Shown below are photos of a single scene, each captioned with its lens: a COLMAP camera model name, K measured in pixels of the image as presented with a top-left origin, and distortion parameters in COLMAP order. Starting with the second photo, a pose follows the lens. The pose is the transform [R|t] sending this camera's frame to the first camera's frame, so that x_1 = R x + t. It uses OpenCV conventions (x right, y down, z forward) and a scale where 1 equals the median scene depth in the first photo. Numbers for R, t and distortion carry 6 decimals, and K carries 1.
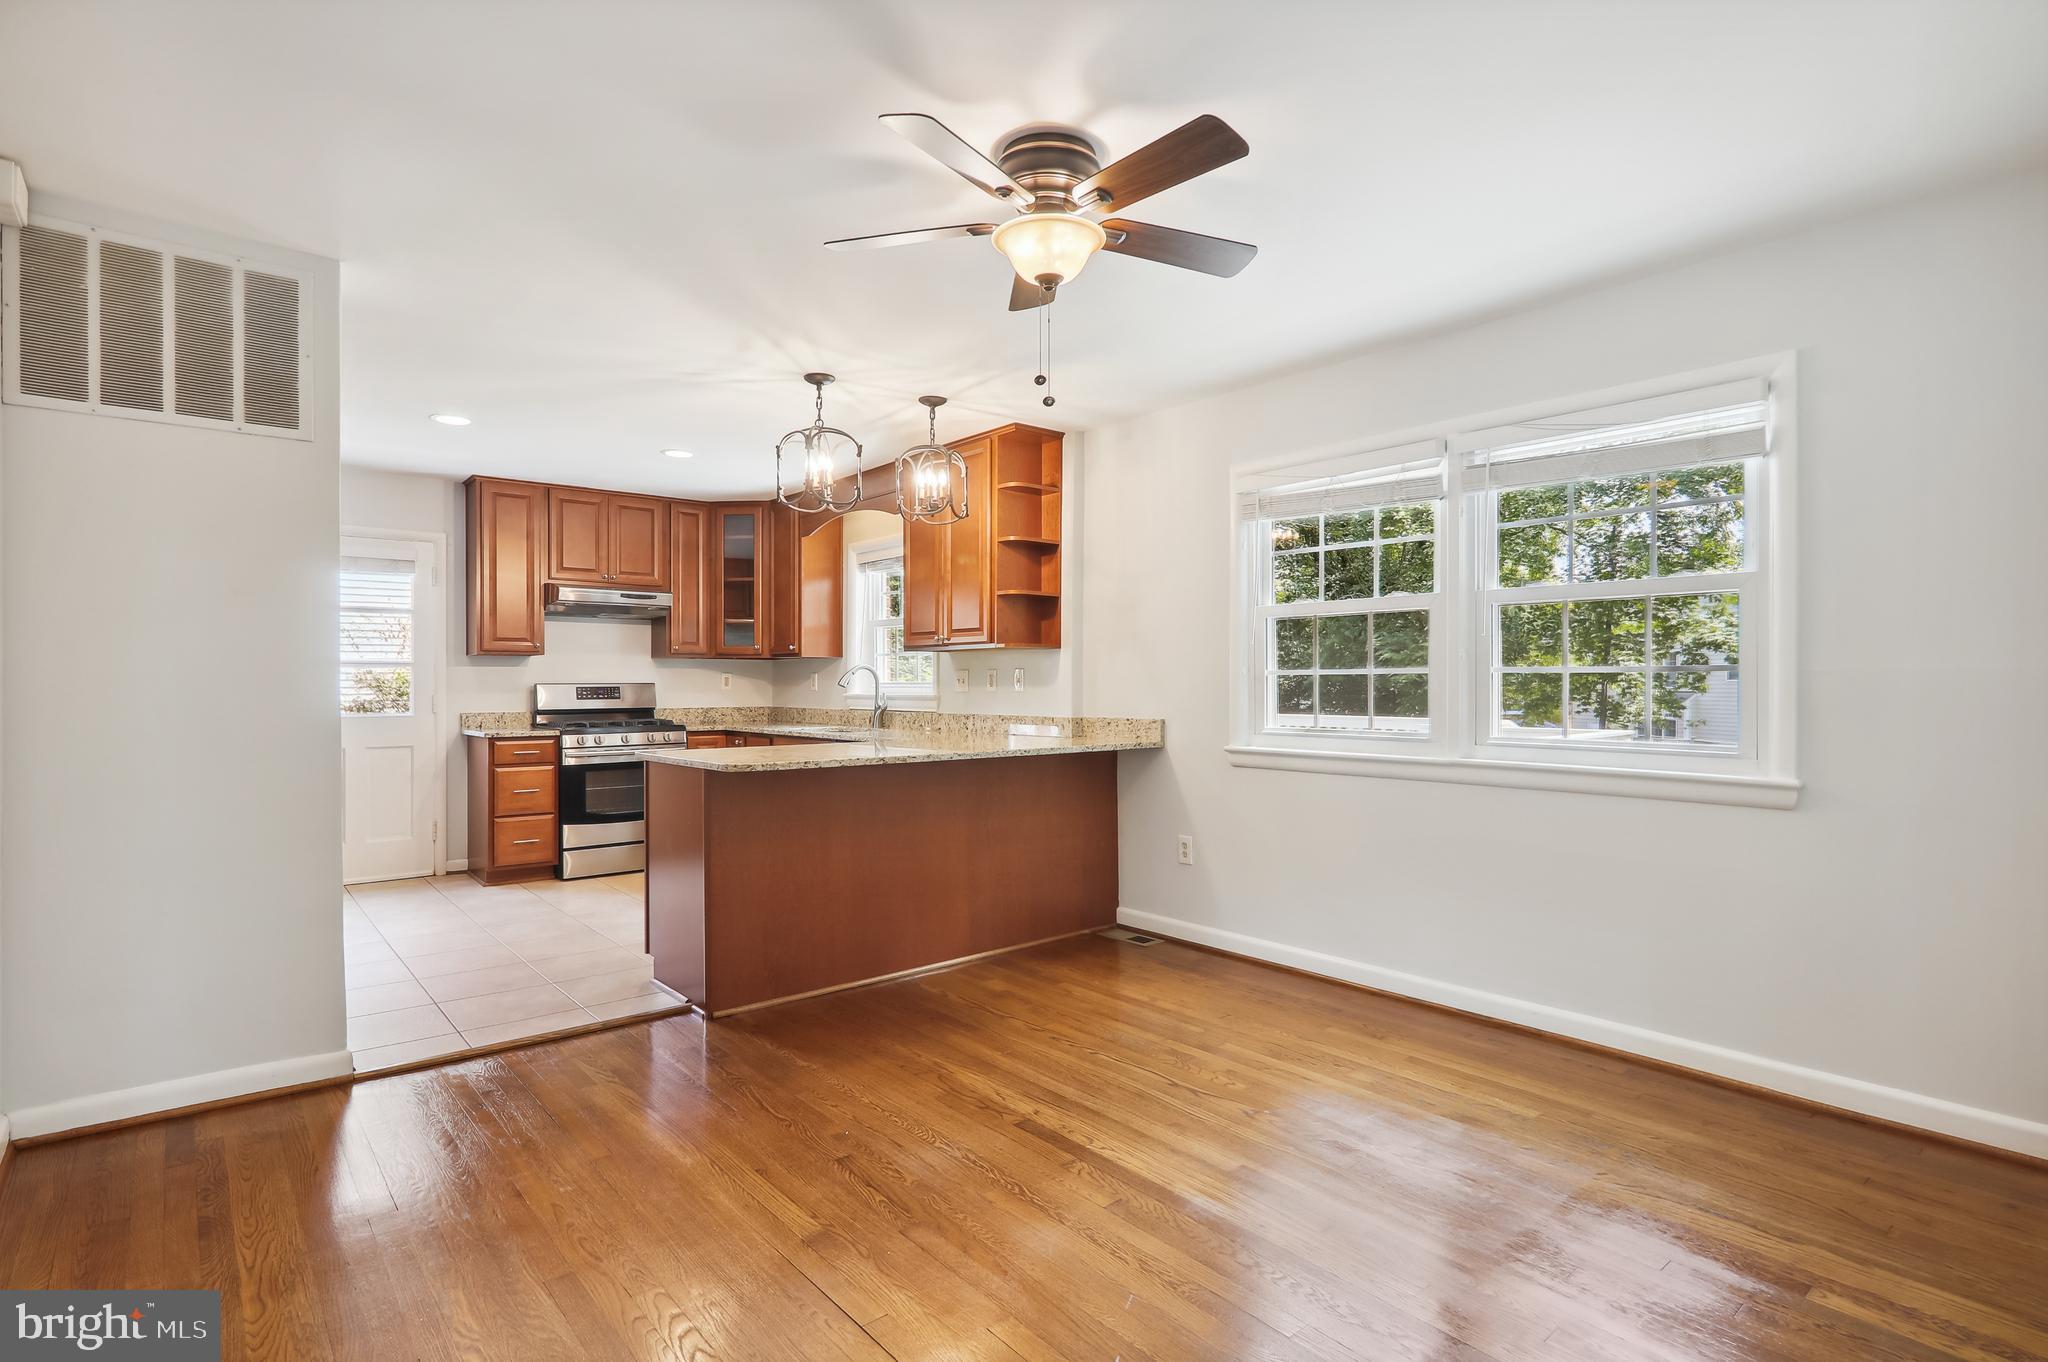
lens RADIAL K [[1014.5, 0, 1017.1], [0, 1014.5, 688.2], [0, 0, 1]] dist [-0.001485, 0.000005]
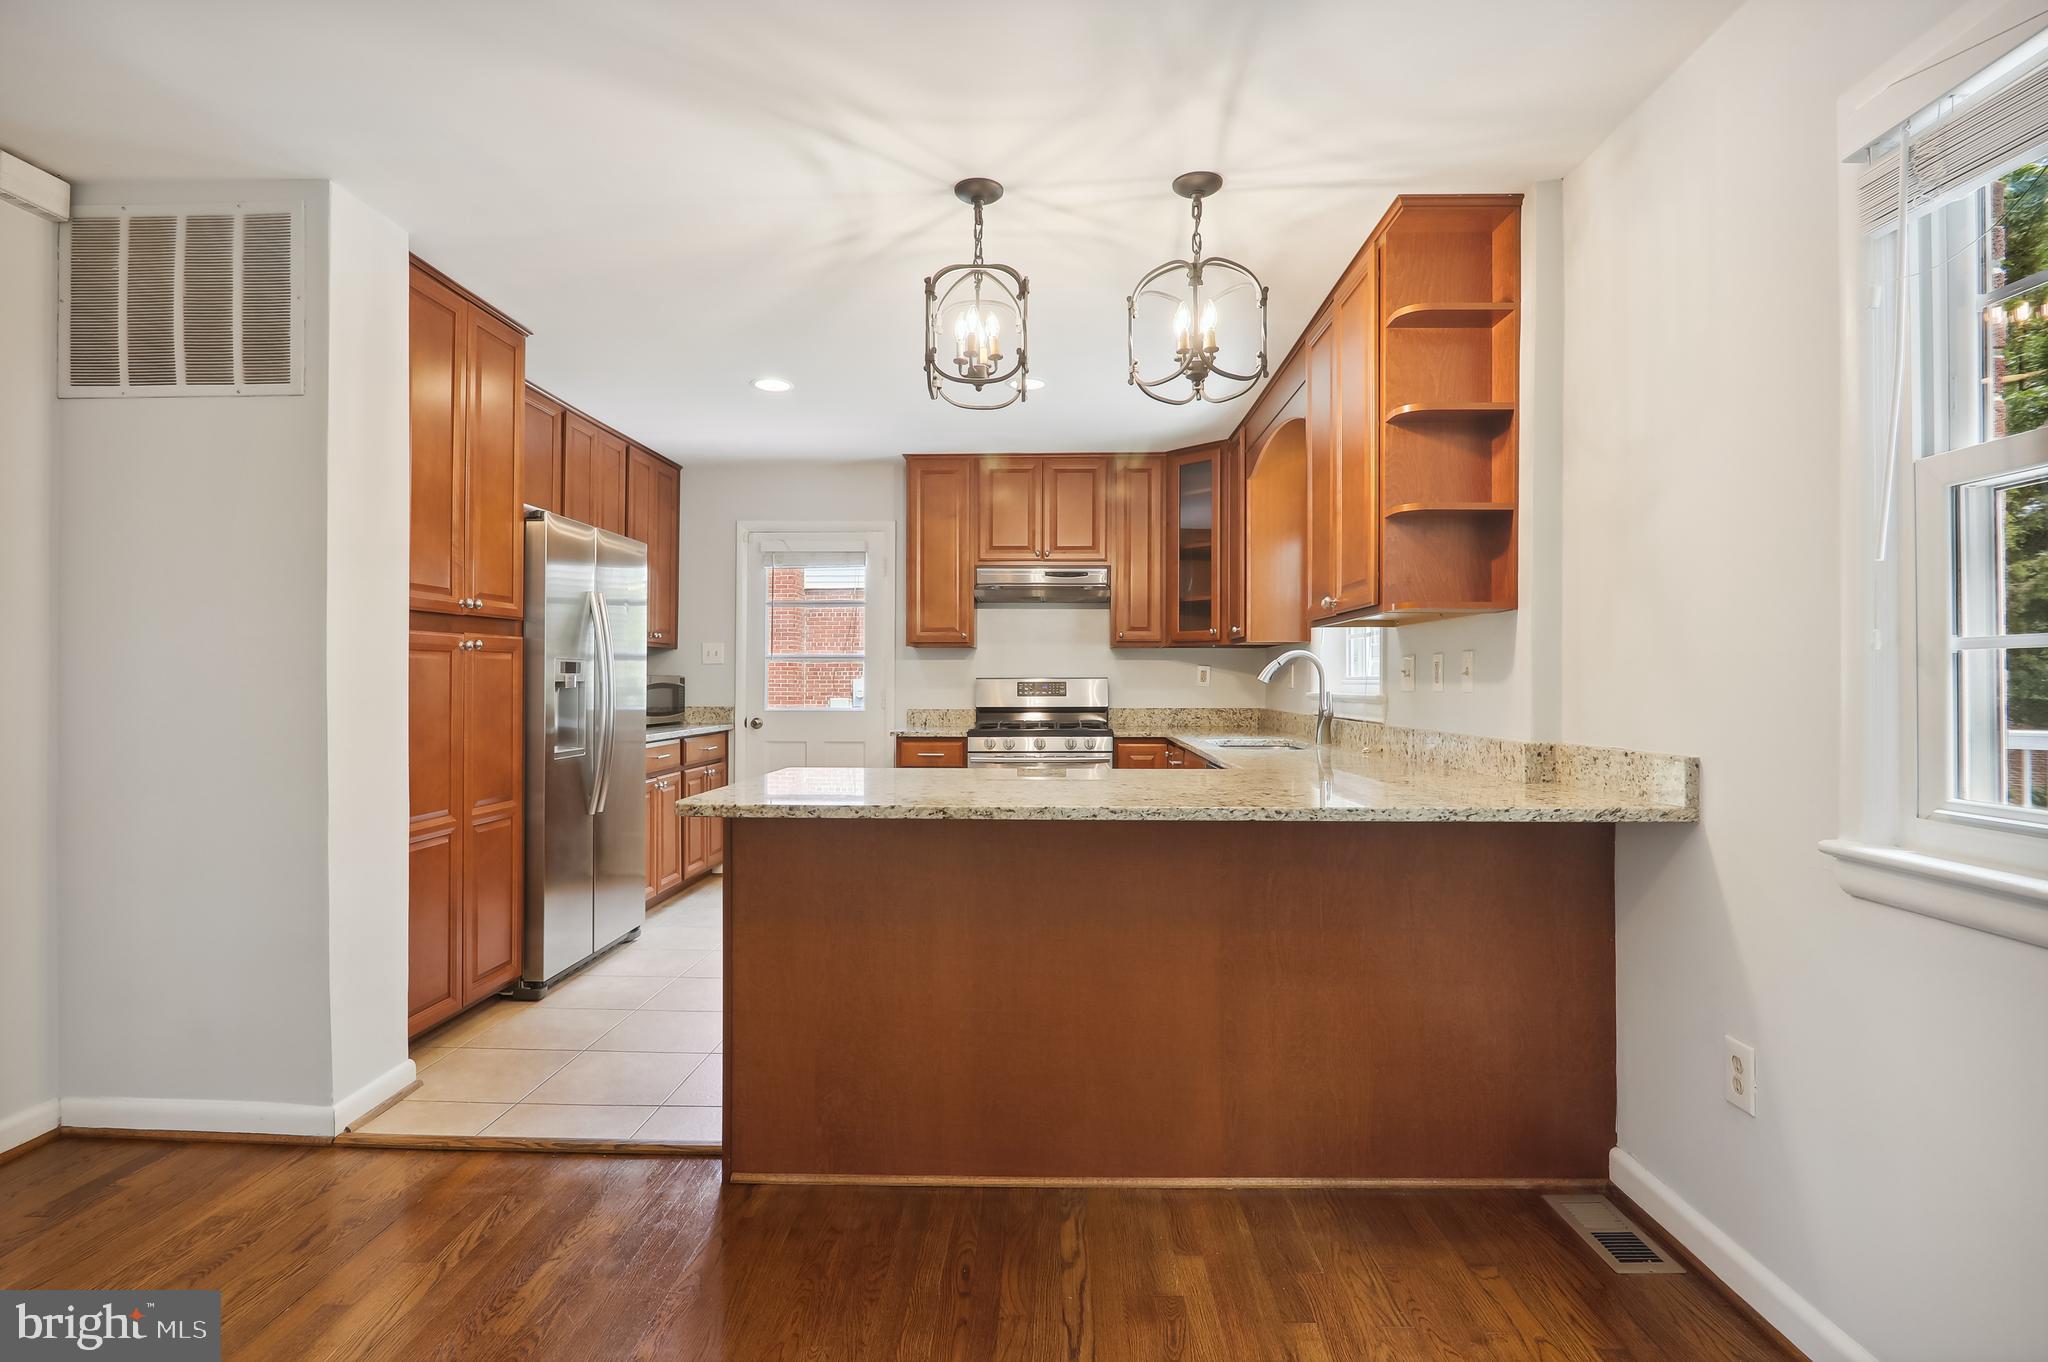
lens RADIAL K [[1013.2, 0, 1025.2], [0, 1013.2, 678.5], [0, 0, 1]] dist [-0.012406, -0.001274]
pose [[0.751338, 0.000055, -0.659918, 0.168152], [-0.004824, 0.999974, -0.005408, 0.000379], [0.659900, 0.007247, 0.751318, 0.383248]]
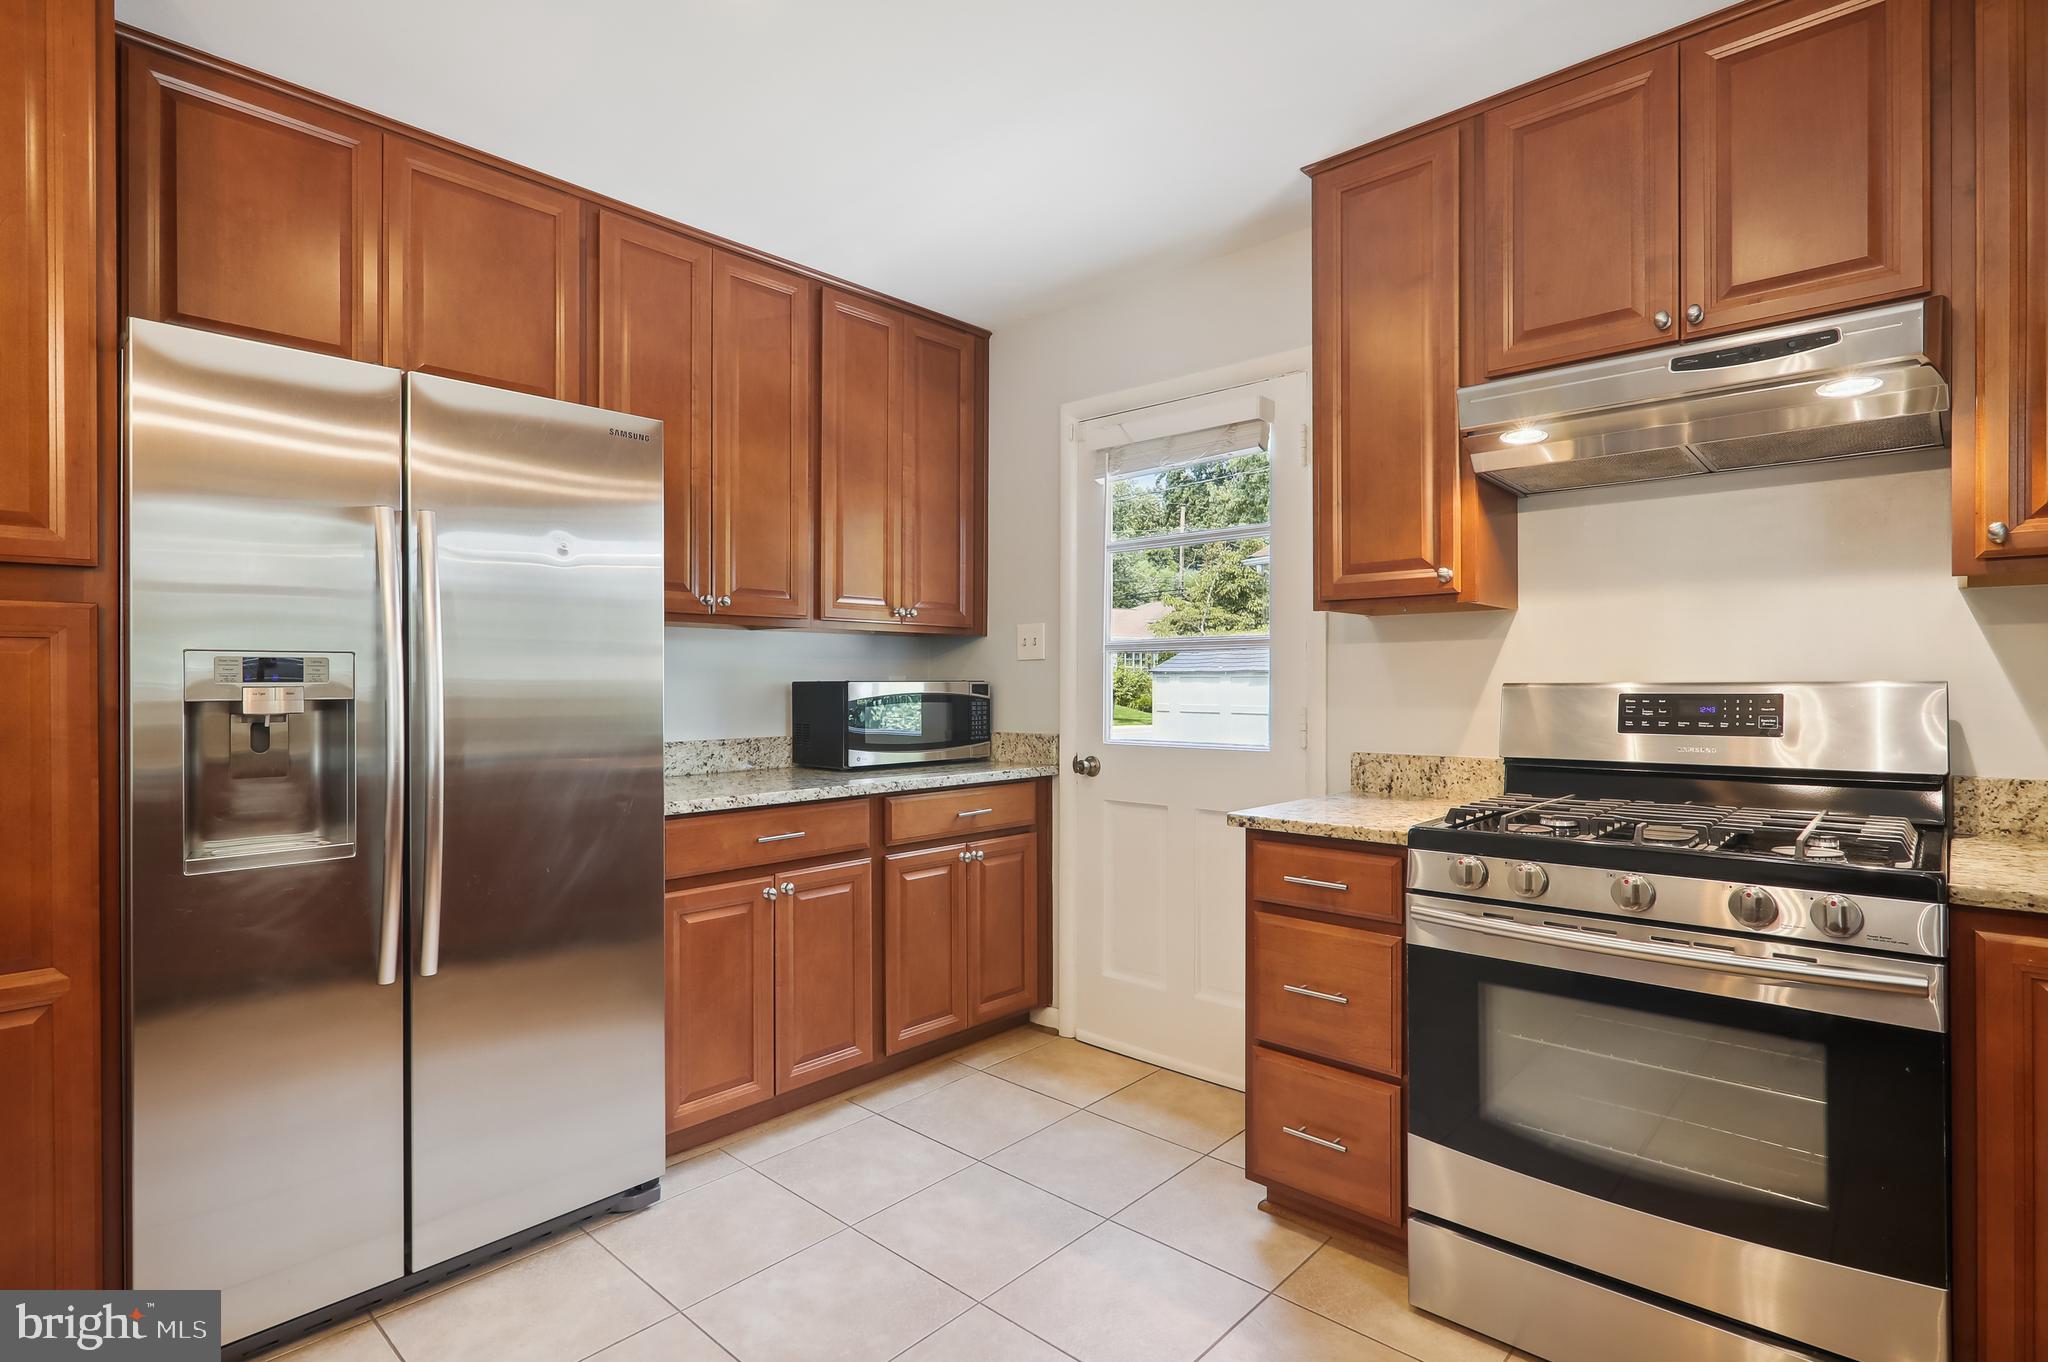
lens RADIAL K [[1009.1, 0, 1024.0], [0, 1009.1, 681.0], [0, 0, 1]] dist [-0.002789, -0.000471]
pose [[0.135705, 0.000226, -0.990749, -0.155121], [-0.000789, 1.000000, 0.000120, -0.006061], [0.990749, 0.000766, 0.135705, 0.854201]]
